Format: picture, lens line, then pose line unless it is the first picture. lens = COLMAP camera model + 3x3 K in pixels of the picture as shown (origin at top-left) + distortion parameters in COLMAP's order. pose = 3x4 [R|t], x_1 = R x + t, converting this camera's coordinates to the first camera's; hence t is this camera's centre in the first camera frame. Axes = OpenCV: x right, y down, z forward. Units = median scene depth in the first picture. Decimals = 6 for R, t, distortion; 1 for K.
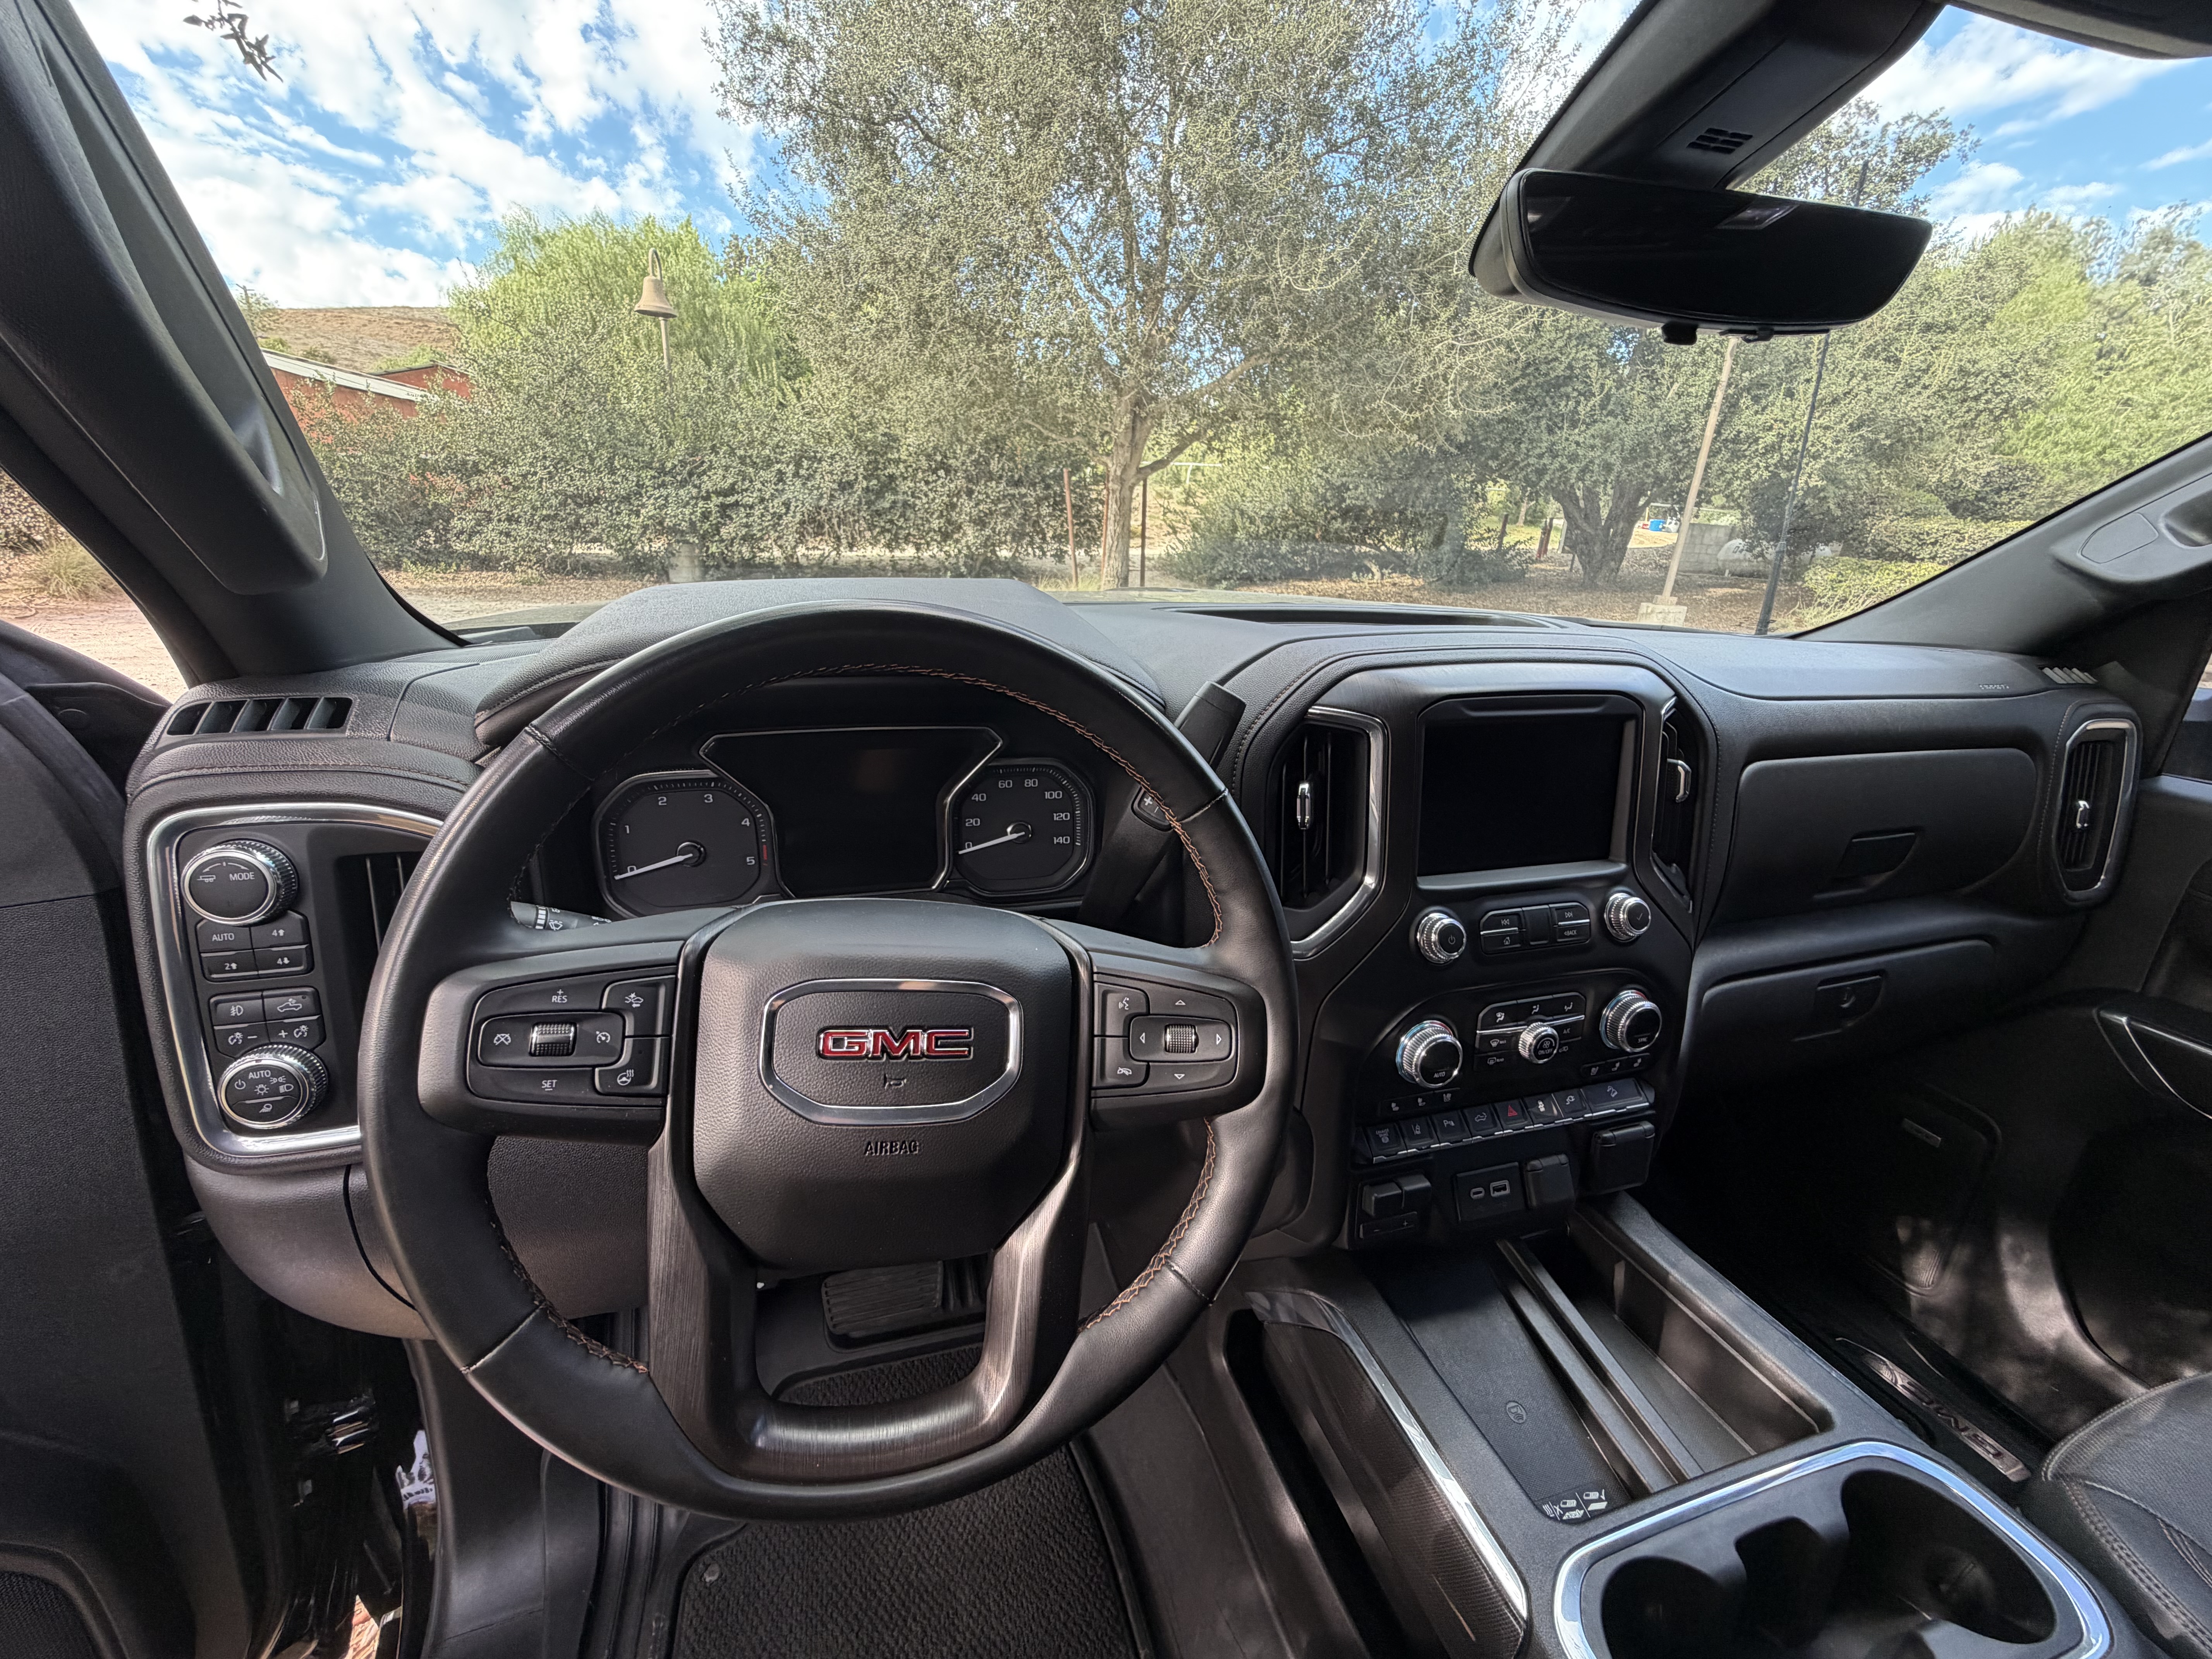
lens RADIAL K [[883.2, 0, 1105.0], [0, 883.2, 826.4], [0, 0, 1]] dist [0.000276, -0.000627]
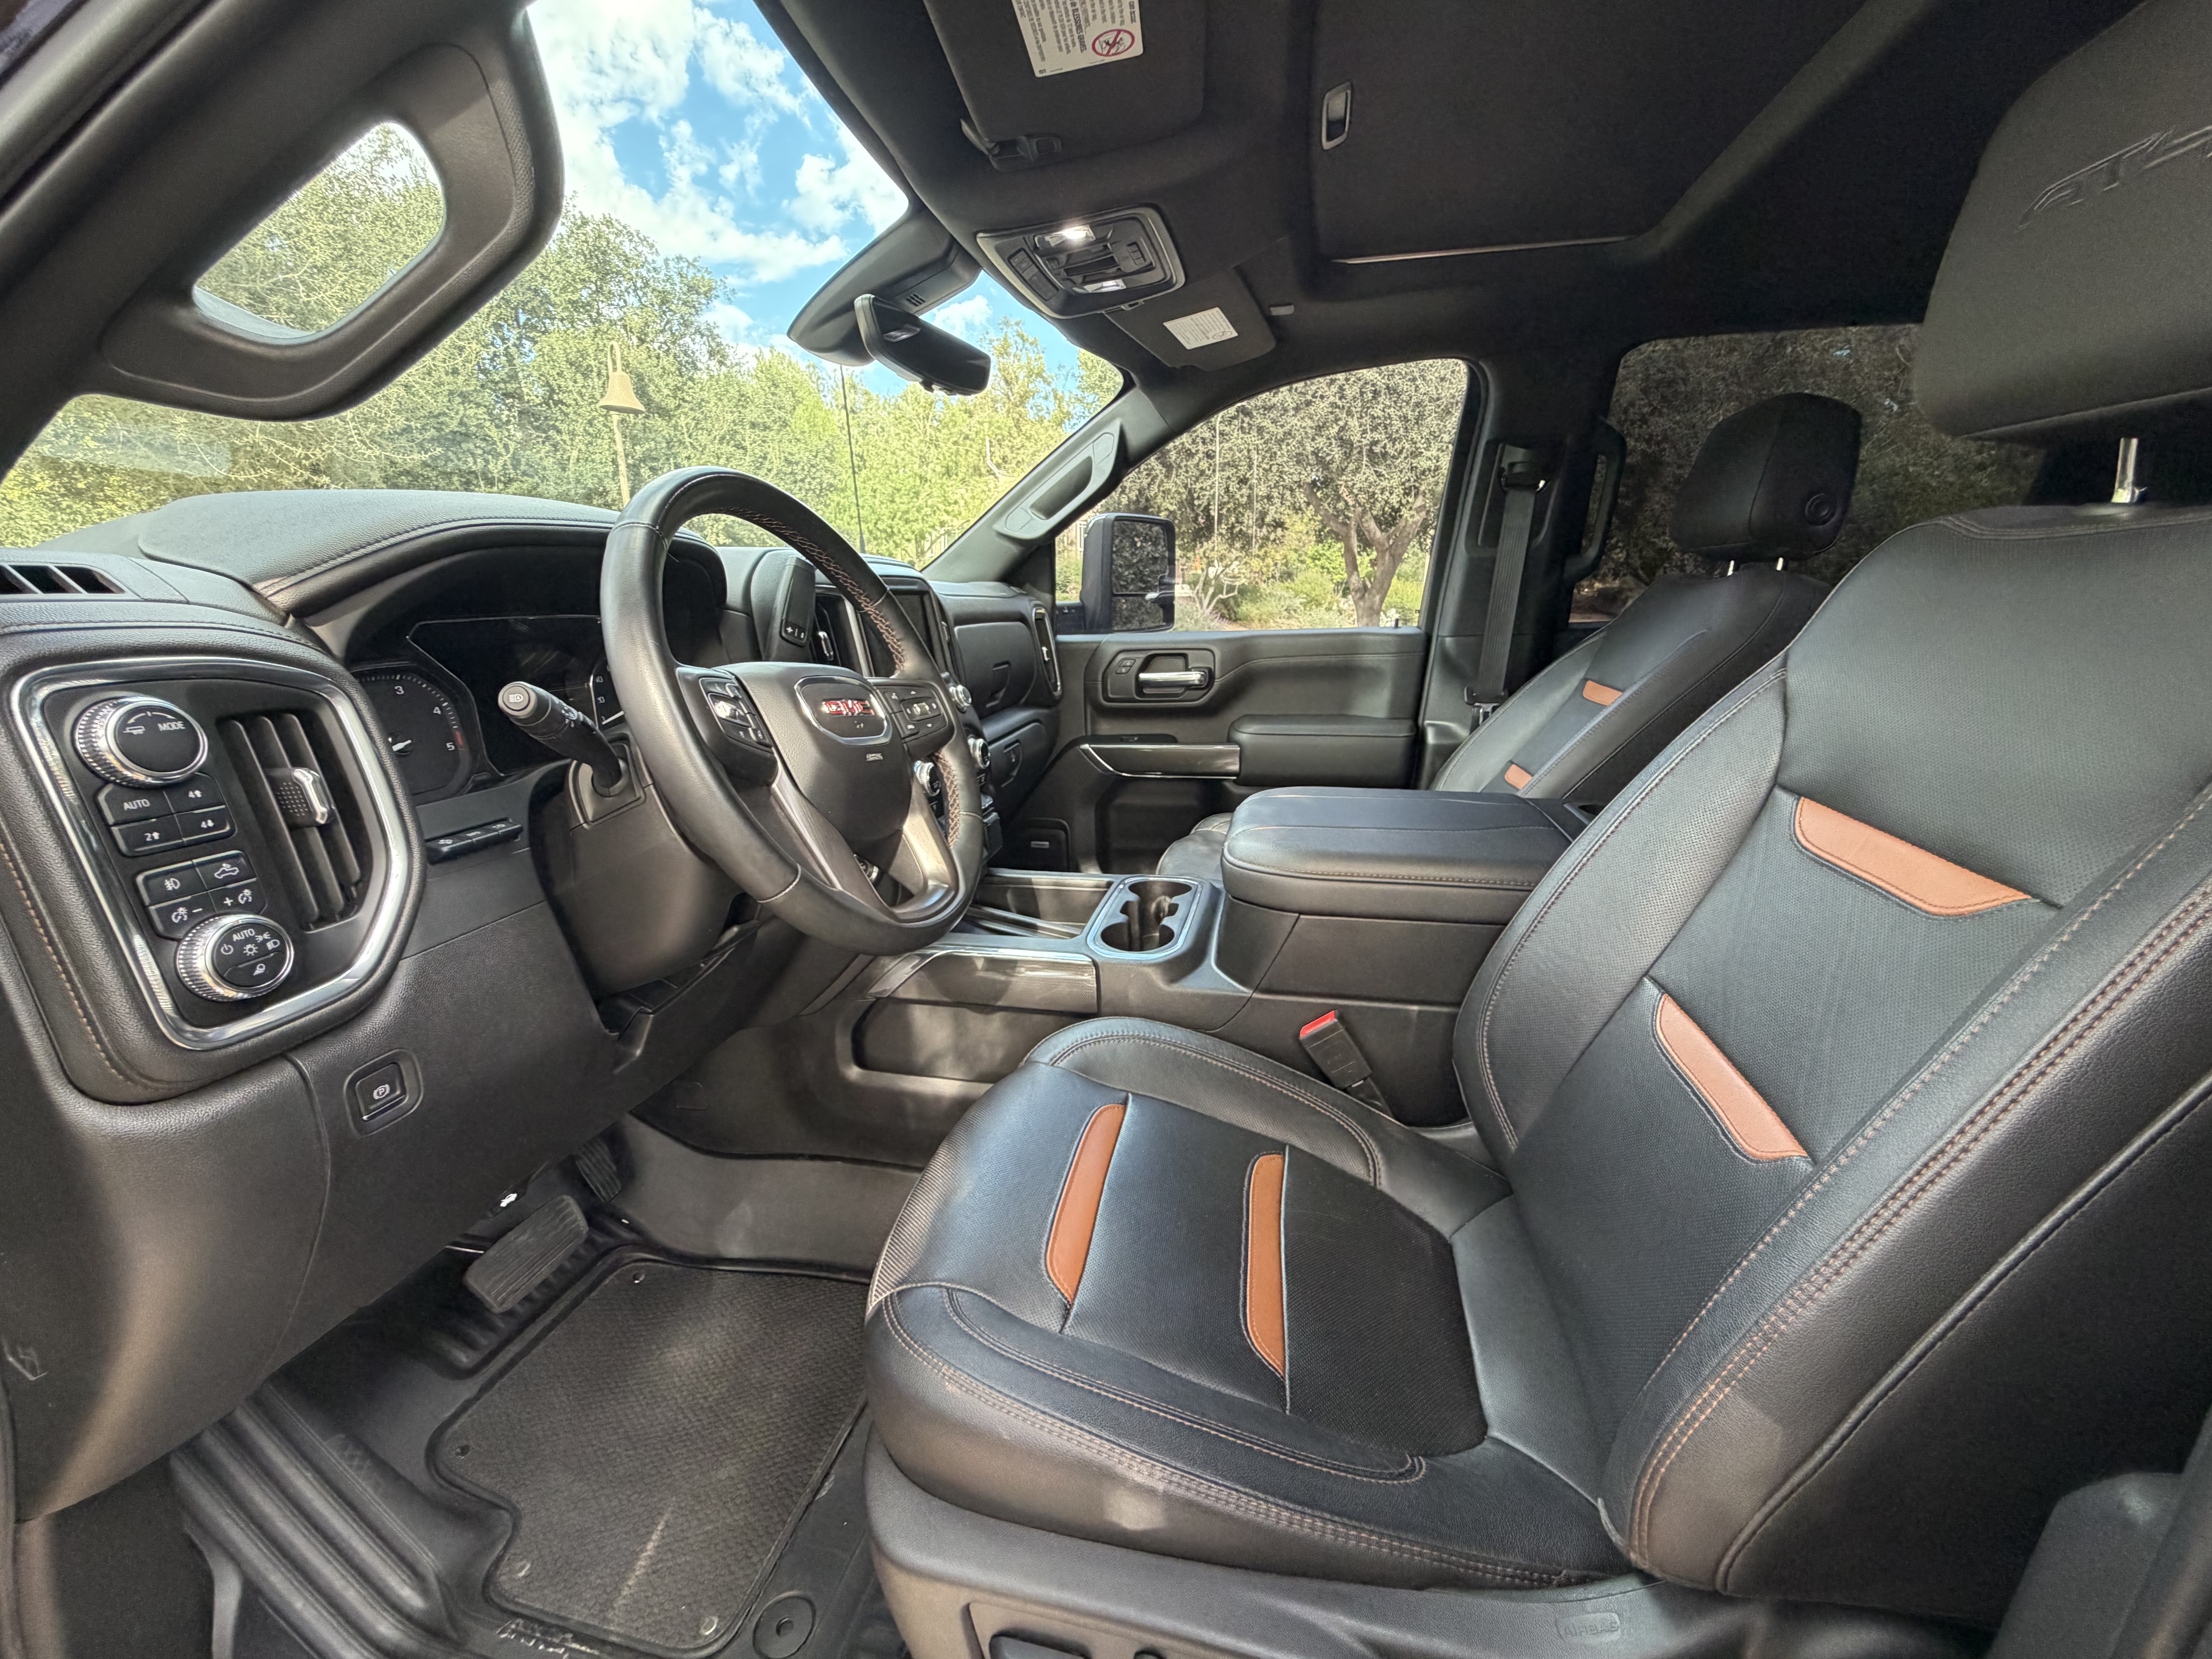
lens RADIAL K [[883.2, 0, 1099.1], [0, 883.2, 833.8], [0, 0, 1]] dist [0.000276, -0.000627]
pose [[0.497567, -0.267888, 0.825023, -1.239376], [0.315968, 0.941746, 0.115229, 0.355739], [-0.807831, 0.203347, 0.553226, -0.294257]]
